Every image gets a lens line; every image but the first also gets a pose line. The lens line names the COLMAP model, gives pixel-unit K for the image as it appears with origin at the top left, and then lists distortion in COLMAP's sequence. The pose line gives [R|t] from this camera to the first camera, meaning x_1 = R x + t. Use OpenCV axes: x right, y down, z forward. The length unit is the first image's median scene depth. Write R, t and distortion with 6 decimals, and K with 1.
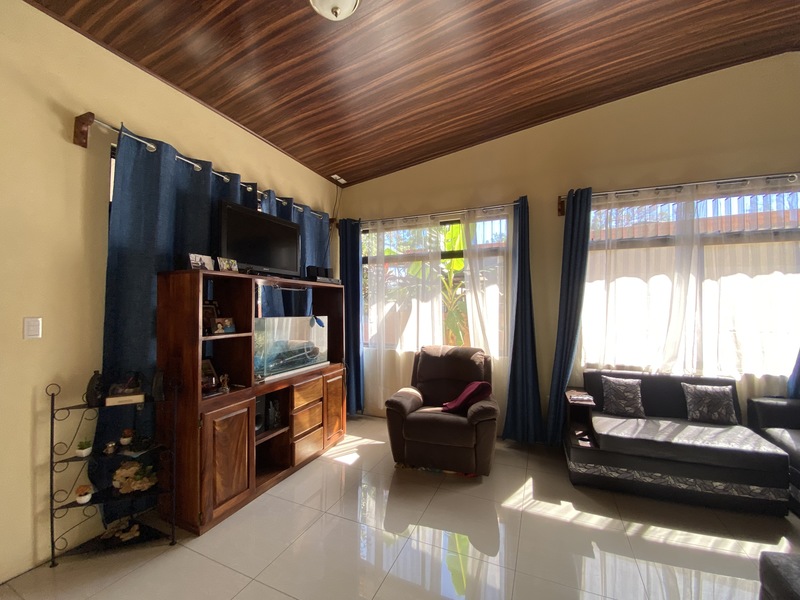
lens RADIAL K [[325.1, 0, 392.1], [0, 325.1, 299.9], [0, 0, 1]] dist [0.001035, -0.015779]
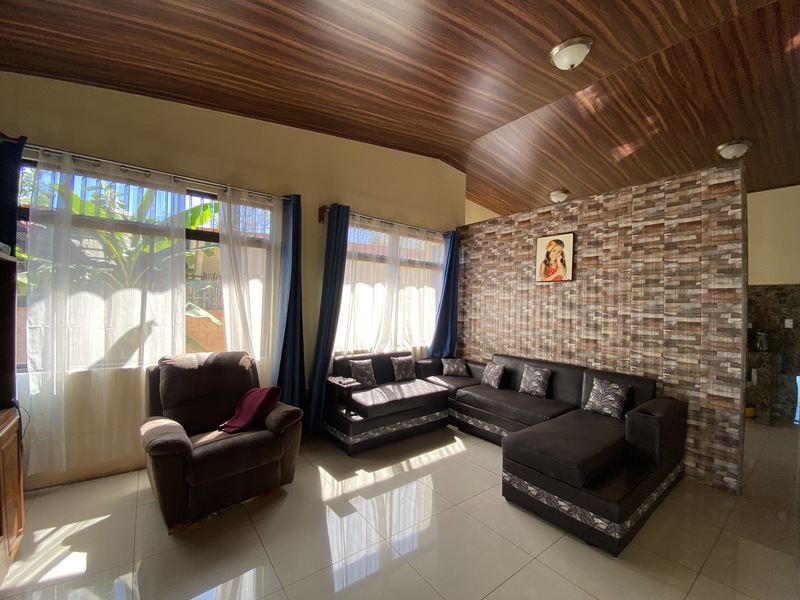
lens RADIAL K [[316.3, 0, 398.0], [0, 316.3, 299.1], [0, 0, 1]] dist [0.000915, -0.014407]
pose [[0.470157, 0.025602, 0.882212, -0.352538], [-0.044493, 0.998996, -0.005279, -0.003521], [-0.881461, -0.036771, 0.470824, 0.284844]]
